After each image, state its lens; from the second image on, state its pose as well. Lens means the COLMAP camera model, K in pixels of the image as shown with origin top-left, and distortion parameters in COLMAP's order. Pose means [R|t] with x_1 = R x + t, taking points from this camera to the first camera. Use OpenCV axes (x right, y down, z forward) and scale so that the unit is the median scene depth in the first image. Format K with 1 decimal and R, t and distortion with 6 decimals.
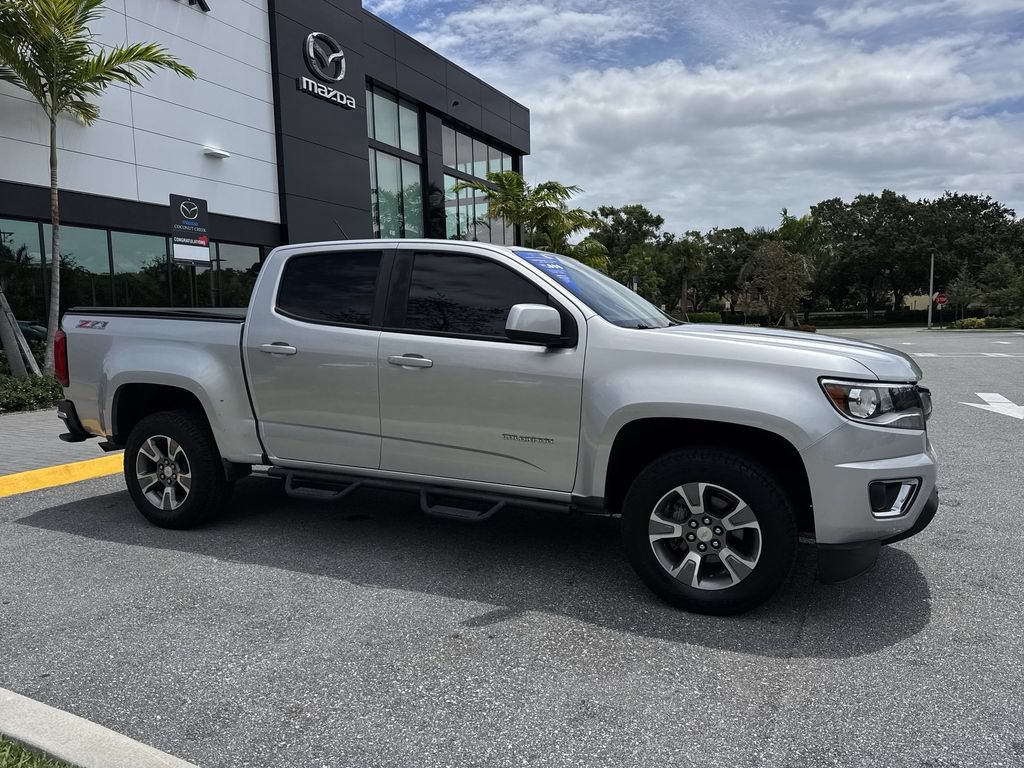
lens RADIAL K [[717.4, 0, 507.8], [0, 717.4, 388.5], [0, 0, 1]] dist [0.050915, -0.061776]
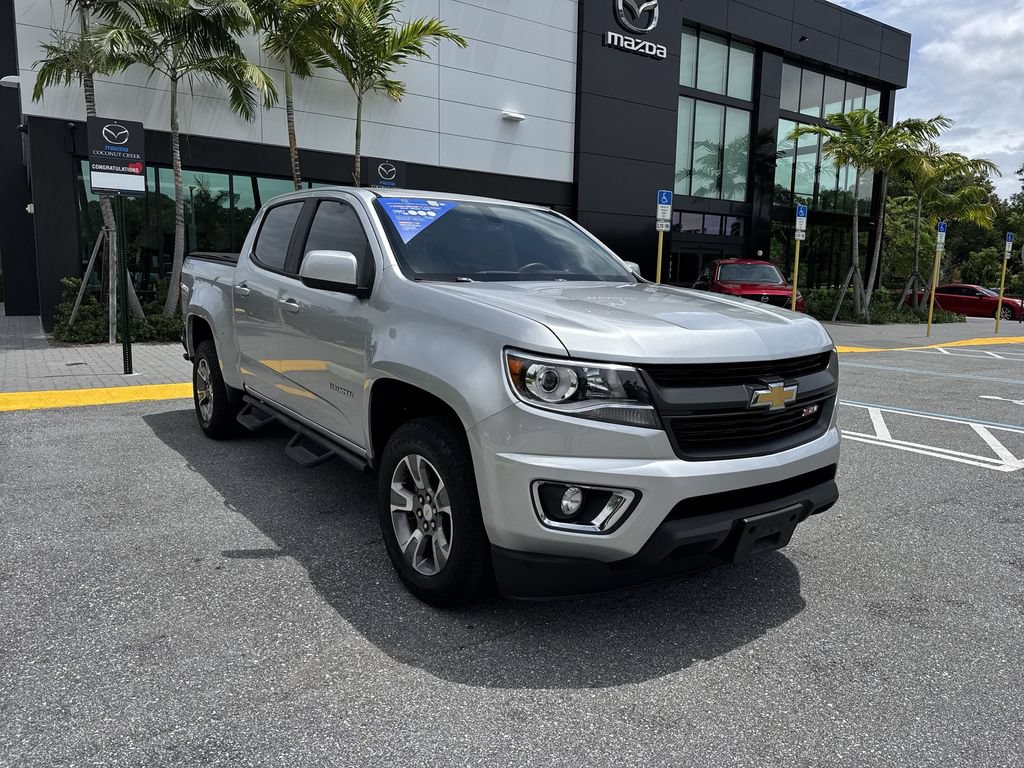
lens RADIAL K [[717.4, 0, 504.7], [0, 717.4, 383.0], [0, 0, 1]] dist [0.050915, -0.061776]
pose [[0.866158, 0.103599, -0.488915, 0.207520], [-0.079930, 0.994402, 0.069106, -0.007346], [0.493337, -0.020778, 0.869590, 0.073863]]
